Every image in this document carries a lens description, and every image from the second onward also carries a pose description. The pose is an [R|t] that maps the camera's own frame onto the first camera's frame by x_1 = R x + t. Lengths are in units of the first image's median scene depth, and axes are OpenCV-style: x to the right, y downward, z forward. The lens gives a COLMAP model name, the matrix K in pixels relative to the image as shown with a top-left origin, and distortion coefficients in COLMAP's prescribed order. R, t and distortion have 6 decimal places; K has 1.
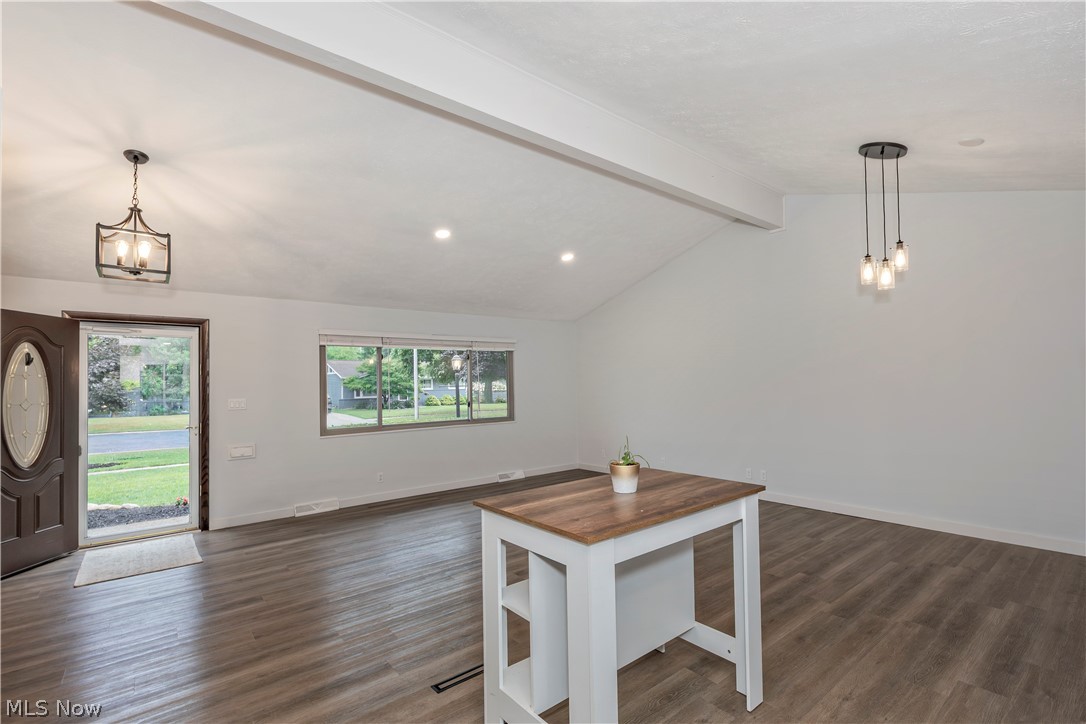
lens RADIAL K [[468.0, 0, 547.1], [0, 468.0, 384.4], [0, 0, 1]] dist [0.001628, -0.000073]
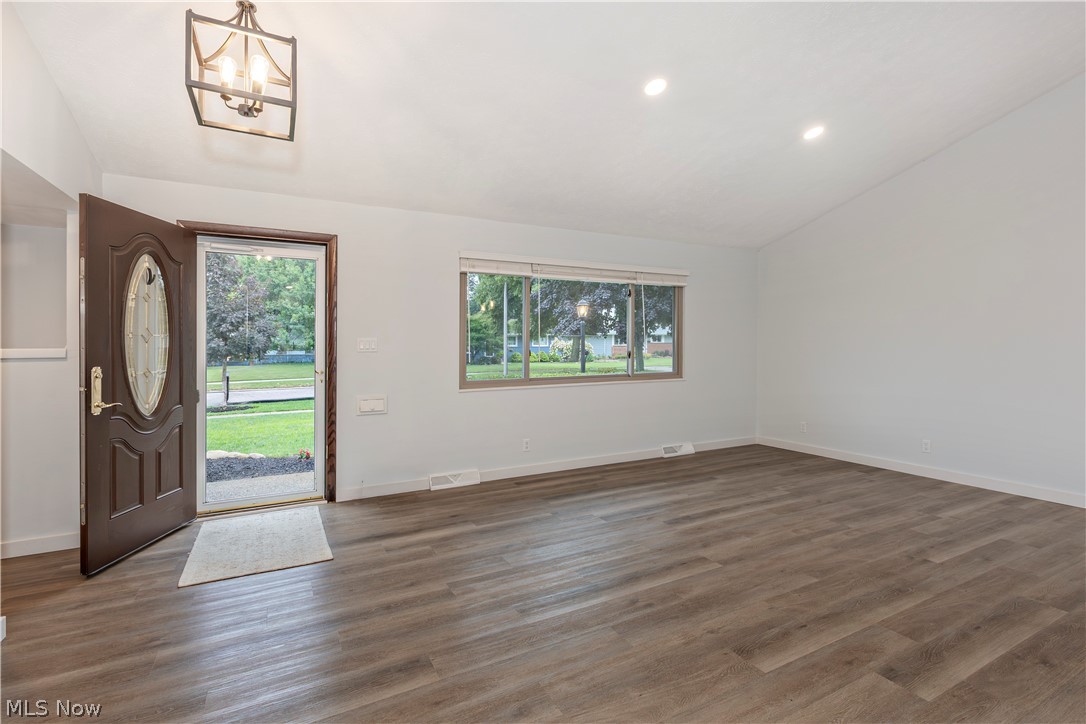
lens RADIAL K [[484.8, 0, 523.7], [0, 484.8, 353.5], [0, 0, 1]] dist [0.002260, -0.000761]
pose [[0.972747, 0.019908, -0.231012, -0.225576], [-0.014259, 0.999558, 0.026099, 0.033209], [0.231429, -0.022094, 0.972601, 0.277956]]
